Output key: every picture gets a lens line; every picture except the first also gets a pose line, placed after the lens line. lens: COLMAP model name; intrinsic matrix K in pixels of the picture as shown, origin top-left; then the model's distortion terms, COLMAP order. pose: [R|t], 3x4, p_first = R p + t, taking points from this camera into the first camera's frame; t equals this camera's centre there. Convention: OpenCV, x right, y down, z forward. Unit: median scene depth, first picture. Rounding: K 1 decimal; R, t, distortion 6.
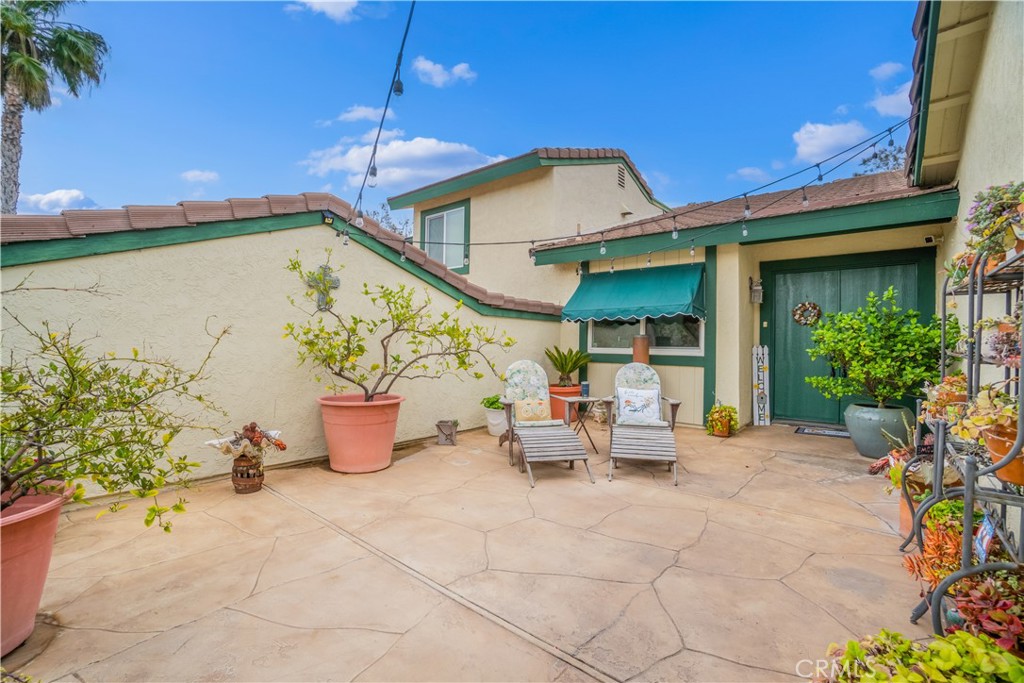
lens RADIAL K [[449.5, 0, 510.1], [0, 449.5, 328.8], [0, 0, 1]] dist [-0.013592, 0.005006]
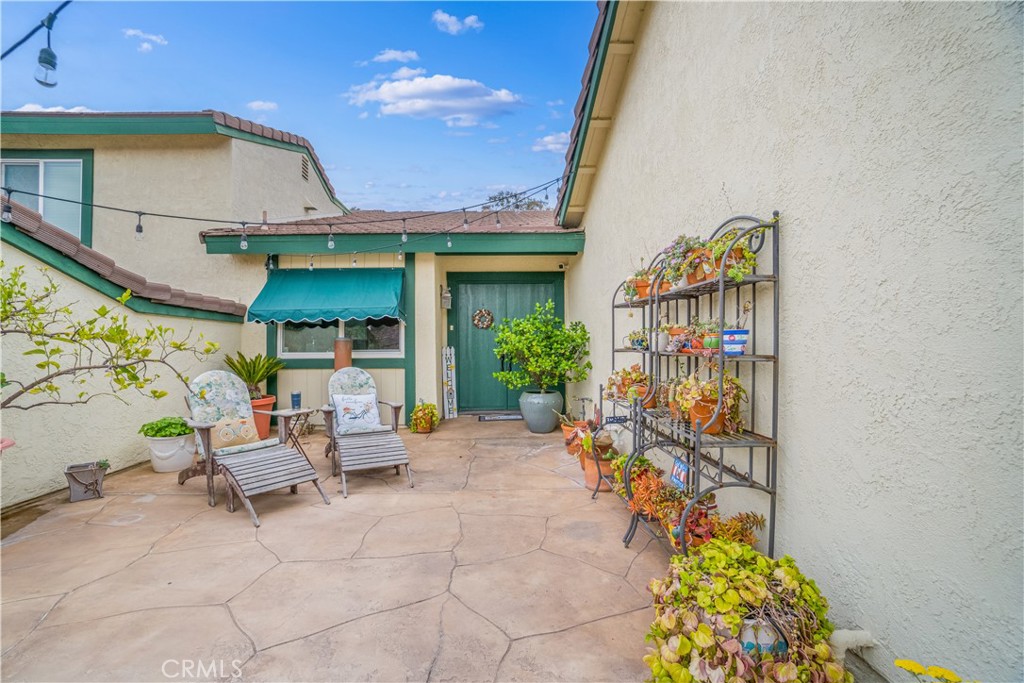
lens RADIAL K [[452.7, 0, 494.3], [0, 452.7, 331.2], [0, 0, 1]] dist [-0.052670, 0.027804]
pose [[0.763870, 0.003495, 0.645361, -0.101551], [-0.002511, 0.999994, -0.002444, 0.001142], [-0.645366, 0.000246, 0.763874, 0.080824]]
